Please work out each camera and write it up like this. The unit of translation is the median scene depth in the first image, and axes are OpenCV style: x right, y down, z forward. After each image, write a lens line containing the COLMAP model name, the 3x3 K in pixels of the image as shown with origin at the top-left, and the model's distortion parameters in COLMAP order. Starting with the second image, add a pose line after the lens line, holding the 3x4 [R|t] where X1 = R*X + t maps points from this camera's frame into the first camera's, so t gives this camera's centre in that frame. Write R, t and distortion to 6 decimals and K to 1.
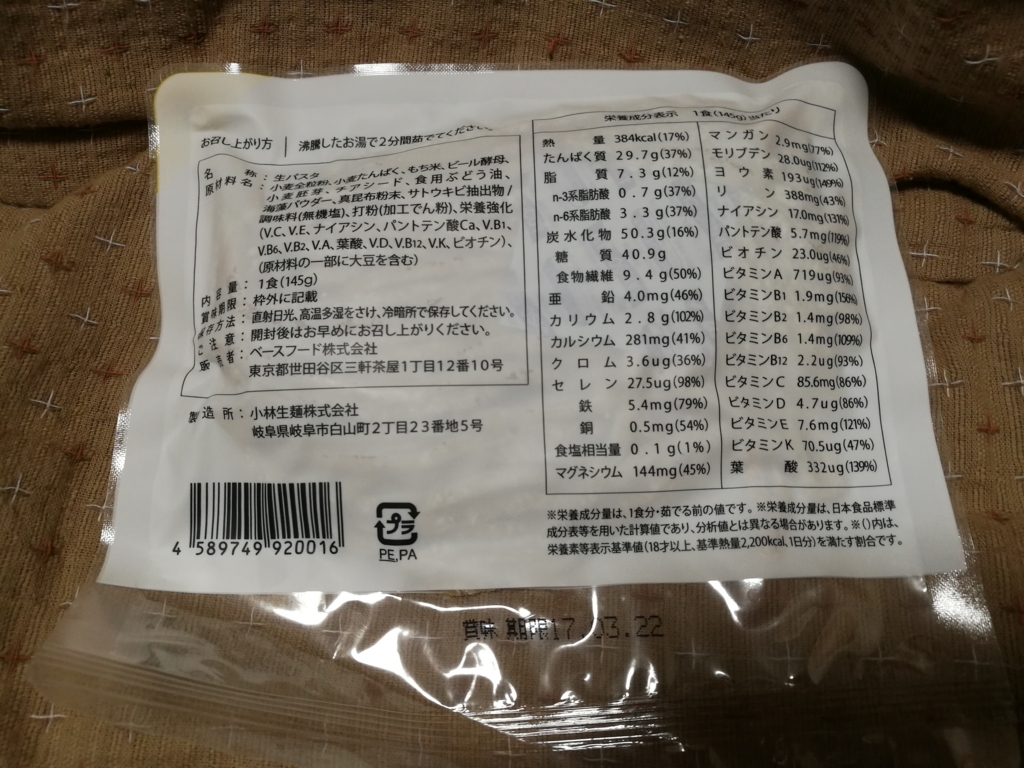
lens RADIAL K [[802.4, 0, 512.0], [0, 802.4, 384.0], [0, 0, 1]] dist [0.006251, -0.000632]
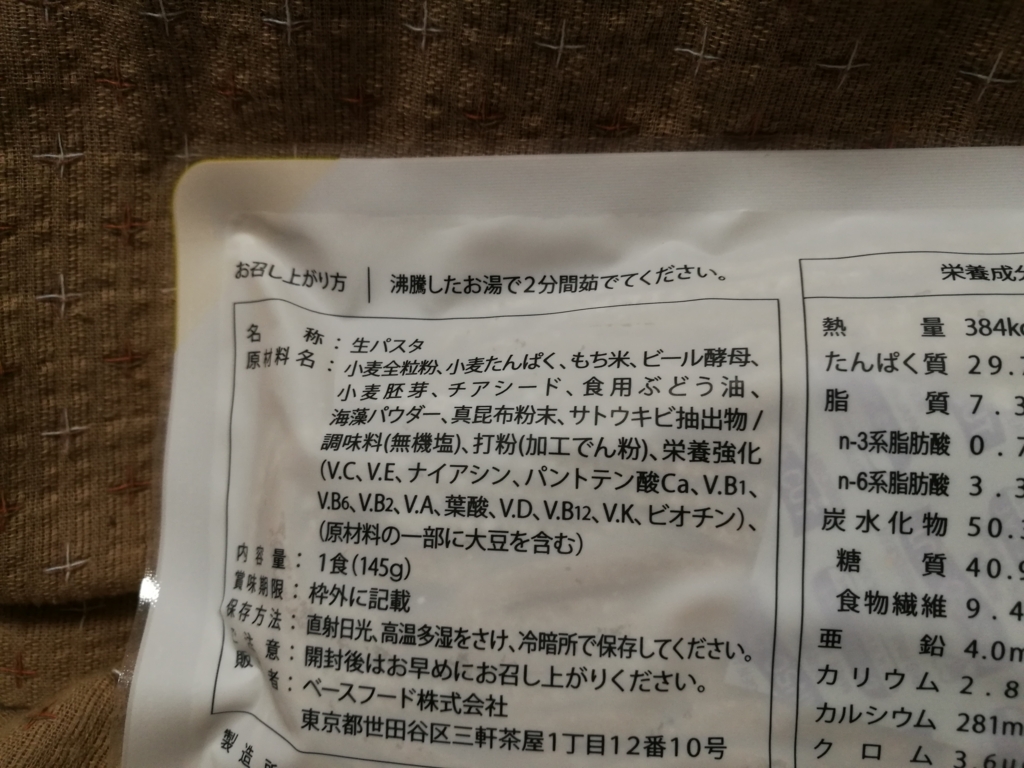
lens RADIAL K [[875.4, 0, 512.0], [0, 875.4, 384.0], [0, 0, 1]] dist [-0.062631, 0.001037]
pose [[0.982345, 0.050556, -0.180119, -0.062545], [-0.024465, 0.989241, 0.144232, -0.358530], [0.185473, -0.137279, 0.973013, 0.413981]]
